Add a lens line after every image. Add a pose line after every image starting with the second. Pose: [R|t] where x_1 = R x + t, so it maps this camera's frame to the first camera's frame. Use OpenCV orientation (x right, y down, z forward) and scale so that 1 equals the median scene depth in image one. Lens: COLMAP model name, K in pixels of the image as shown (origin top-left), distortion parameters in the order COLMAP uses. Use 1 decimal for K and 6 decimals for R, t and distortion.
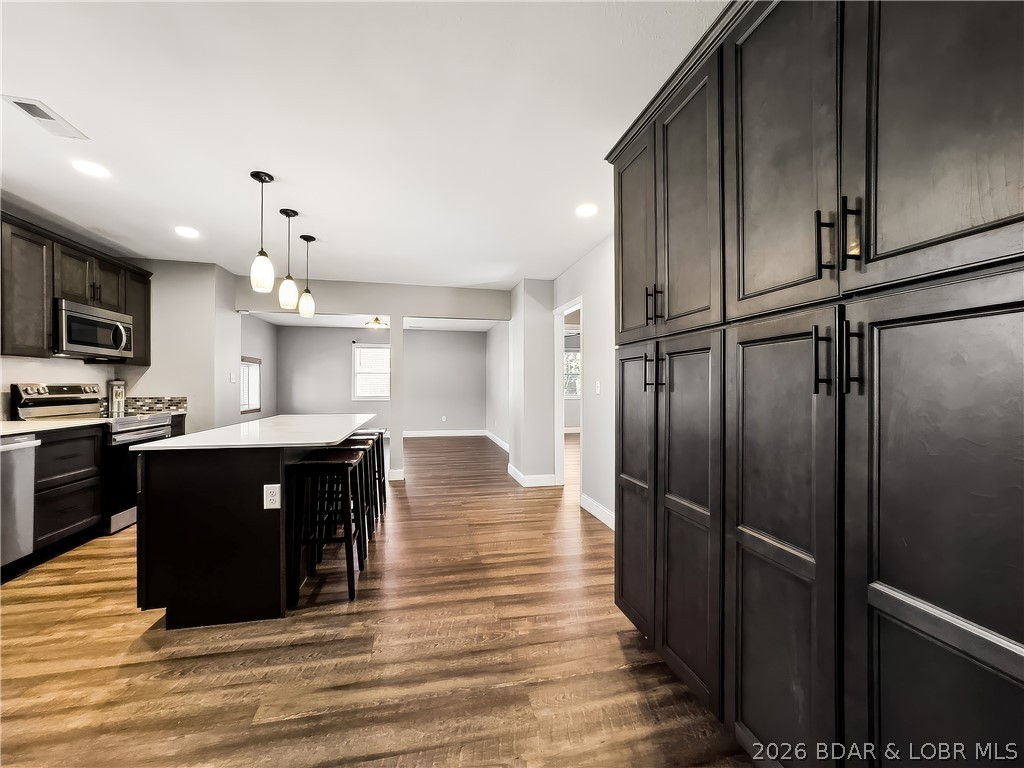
lens RADIAL K [[416.7, 0, 513.0], [0, 416.7, 386.7], [0, 0, 1]] dist [-0.033103, 0.014644]
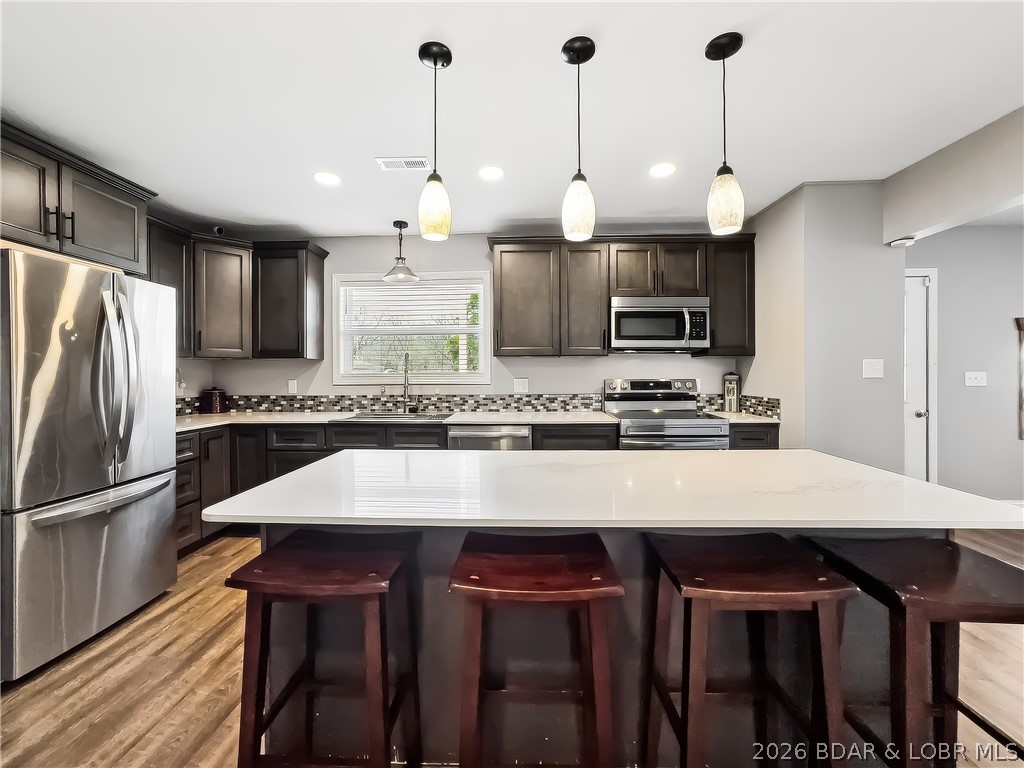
lens RADIAL K [[419.8, 0, 512.3], [0, 419.8, 378.9], [0, 0, 1]] dist [-0.040765, 0.014975]
pose [[-0.259698, 0.013234, -0.965599, -0.029060], [0.002775, 0.999912, 0.012958, -0.023251], [0.965686, 0.000686, -0.259712, 0.976232]]
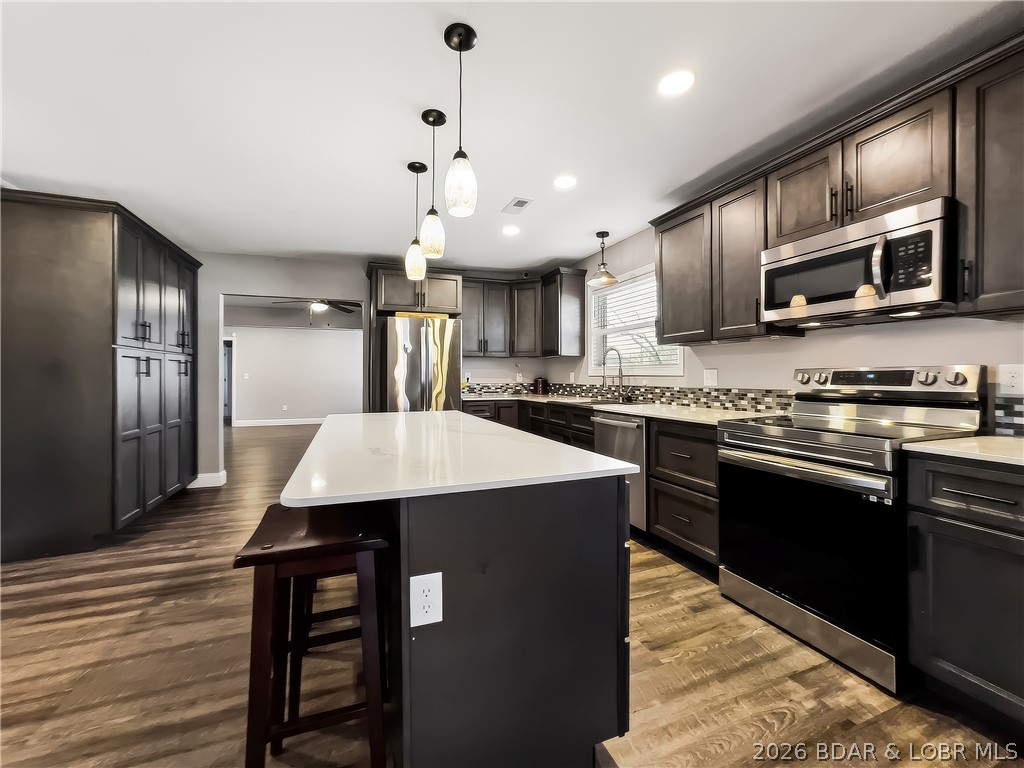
lens RADIAL K [[421.0, 0, 510.0], [0, 421.0, 374.1], [0, 0, 1]] dist [-0.033126, 0.015681]
pose [[-0.989436, 0.001053, -0.144964, -0.525026], [0.001448, 0.999996, -0.002624, 0.002773], [0.144961, -0.002806, -0.989433, 1.570146]]
